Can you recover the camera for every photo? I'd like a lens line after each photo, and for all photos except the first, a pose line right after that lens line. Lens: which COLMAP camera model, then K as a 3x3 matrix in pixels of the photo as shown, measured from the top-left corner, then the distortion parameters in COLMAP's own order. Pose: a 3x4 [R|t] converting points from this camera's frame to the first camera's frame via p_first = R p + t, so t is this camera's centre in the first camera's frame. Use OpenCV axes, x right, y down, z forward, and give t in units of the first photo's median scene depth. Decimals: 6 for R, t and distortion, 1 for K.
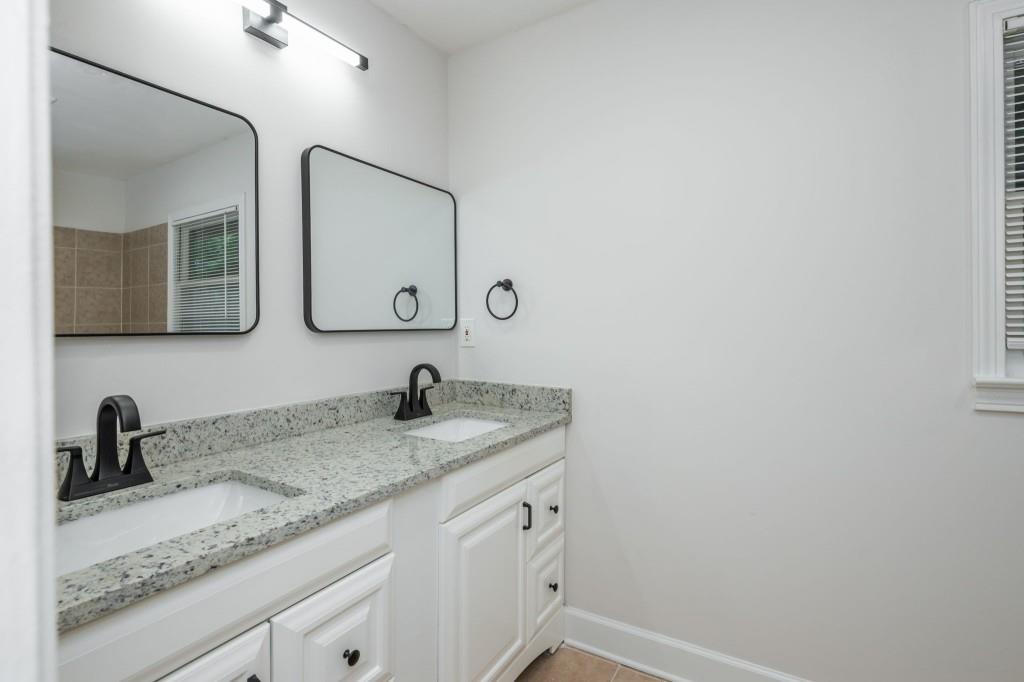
lens RADIAL K [[513.0, 0, 509.3], [0, 513.0, 338.2], [0, 0, 1]] dist [0.006101, -0.006861]
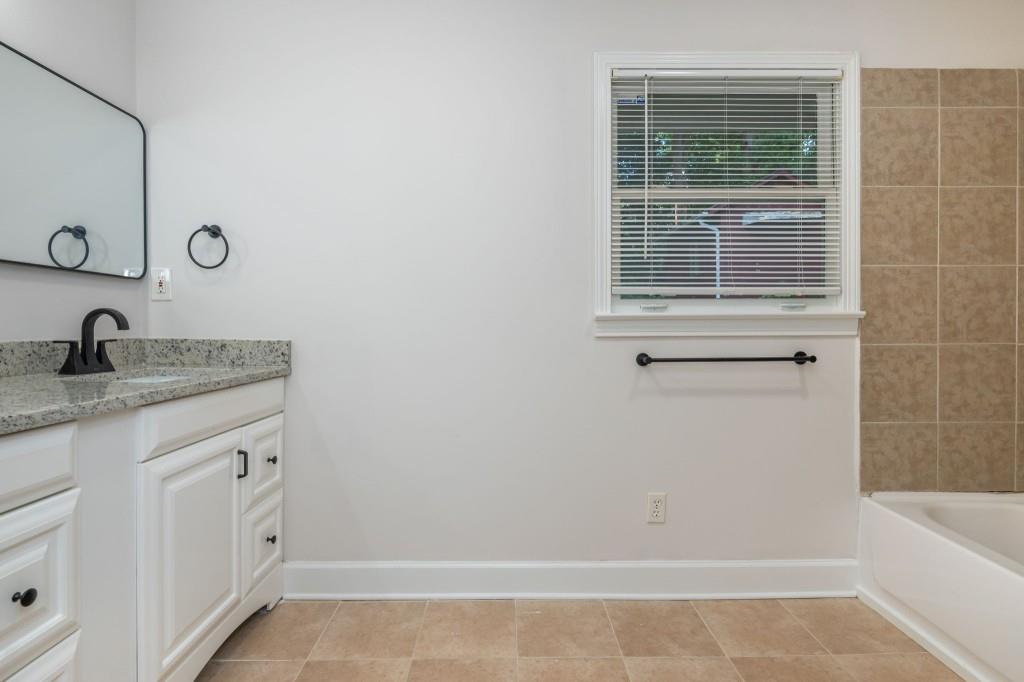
lens RADIAL K [[513.0, 0, 515.2], [0, 513.0, 336.5], [0, 0, 1]] dist [0.006101, -0.006861]
pose [[0.855738, -0.002238, 0.517405, -0.022621], [-0.001875, 0.999971, 0.007426, 0.086009], [-0.517407, -0.007325, 0.855708, -0.079974]]
